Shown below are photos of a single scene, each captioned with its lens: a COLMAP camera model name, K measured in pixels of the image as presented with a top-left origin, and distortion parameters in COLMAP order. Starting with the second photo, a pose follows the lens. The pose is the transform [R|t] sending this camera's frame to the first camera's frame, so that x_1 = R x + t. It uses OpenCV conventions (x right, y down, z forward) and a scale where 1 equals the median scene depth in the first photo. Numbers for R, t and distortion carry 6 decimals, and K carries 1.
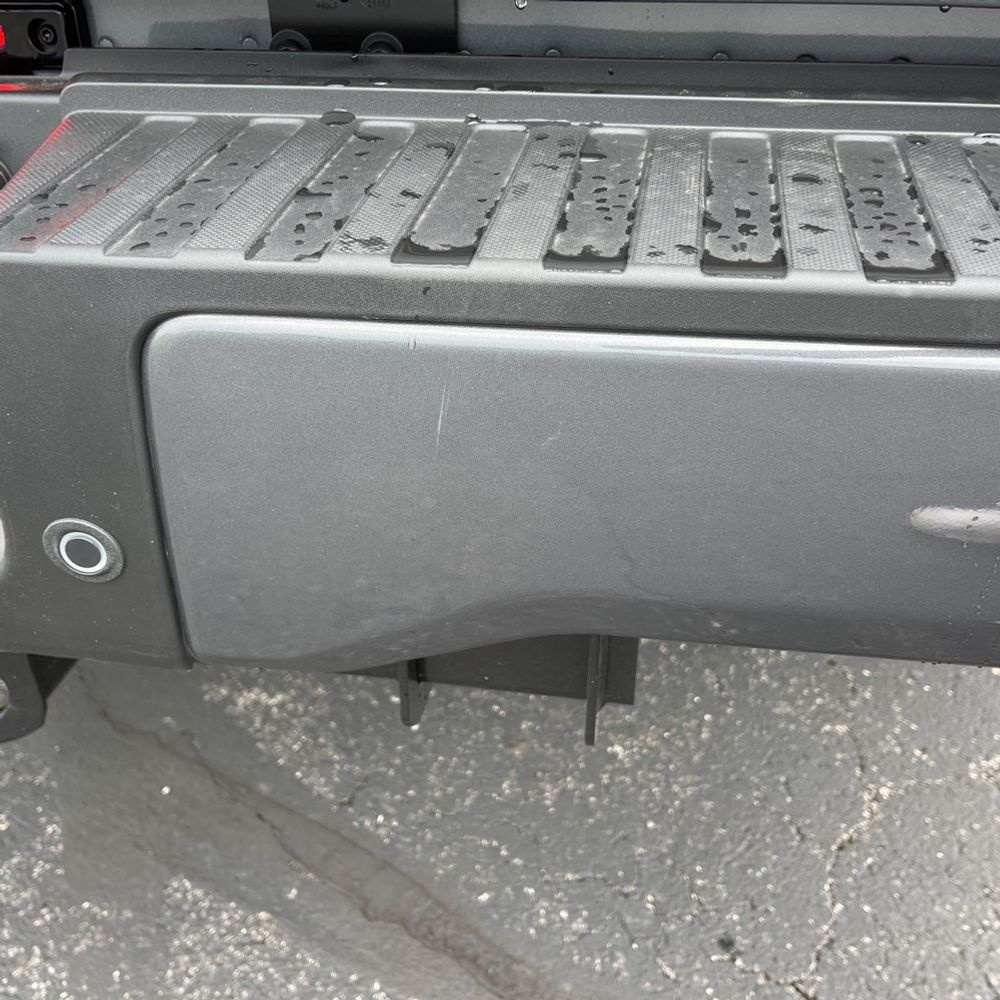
lens RADIAL K [[1026.0, 0, 504.4], [0, 1026.0, 507.5], [0, 0, 1]] dist [0.029155, 0.000000]
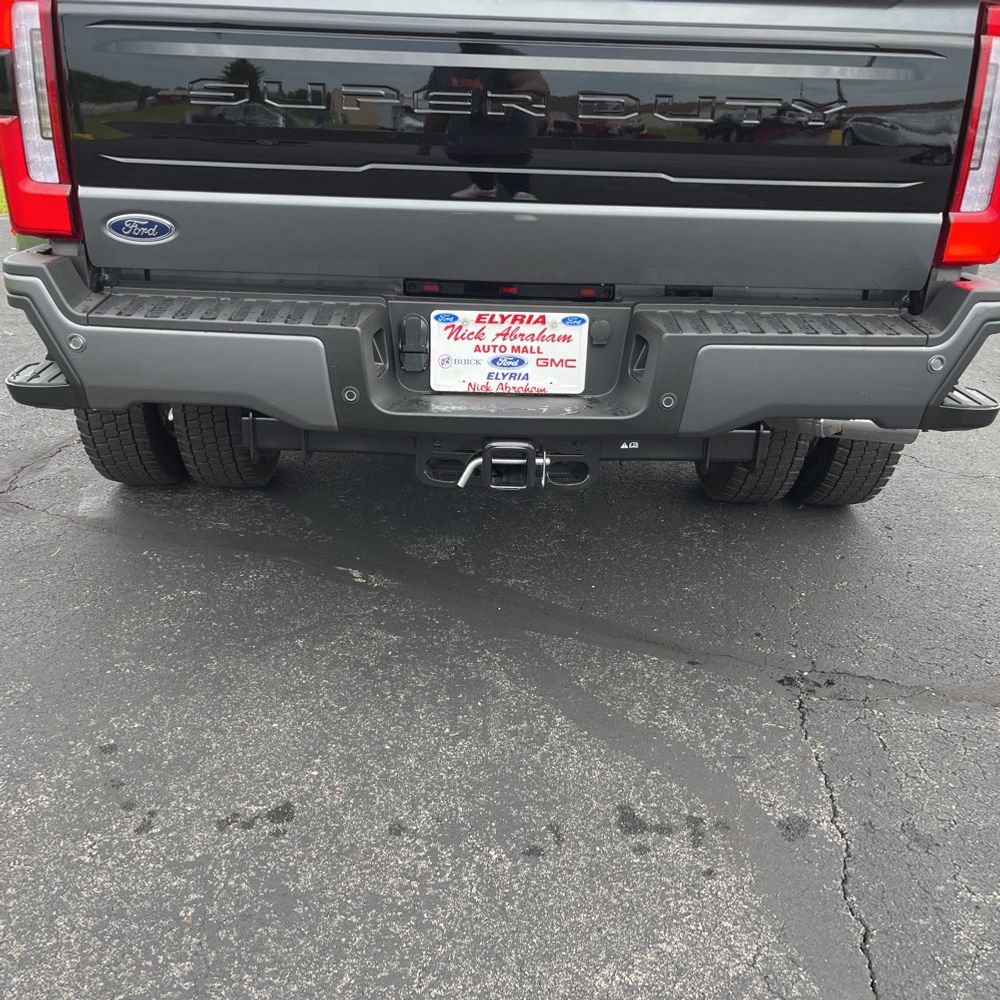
lens RADIAL K [[1026.0, 0, 497.2], [0, 1026.0, 507.0], [0, 0, 1]] dist [0.029155, 0.000000]
pose [[0.980696, -0.037882, 0.191836, -0.859804], [0.074433, 0.979520, -0.187084, 0.543981], [-0.180820, 0.197751, 0.963431, -1.318774]]
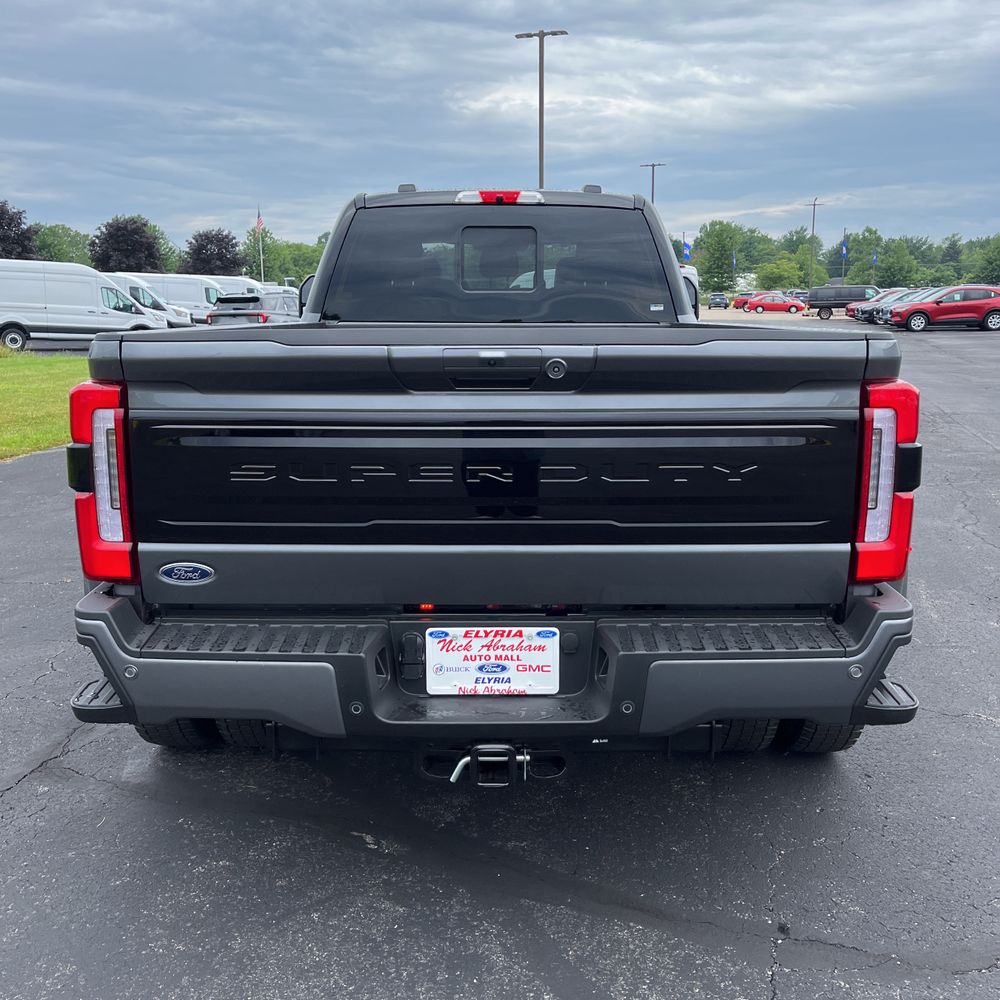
lens RADIAL K [[1026.0, 0, 492.8], [0, 1026.0, 493.8], [0, 0, 1]] dist [0.029155, 0.000000]
pose [[0.987010, -0.031331, 0.157575, -0.798942], [0.087453, 0.927537, -0.363356, 0.371619], [-0.134772, 0.372417, 0.918228, -1.758730]]
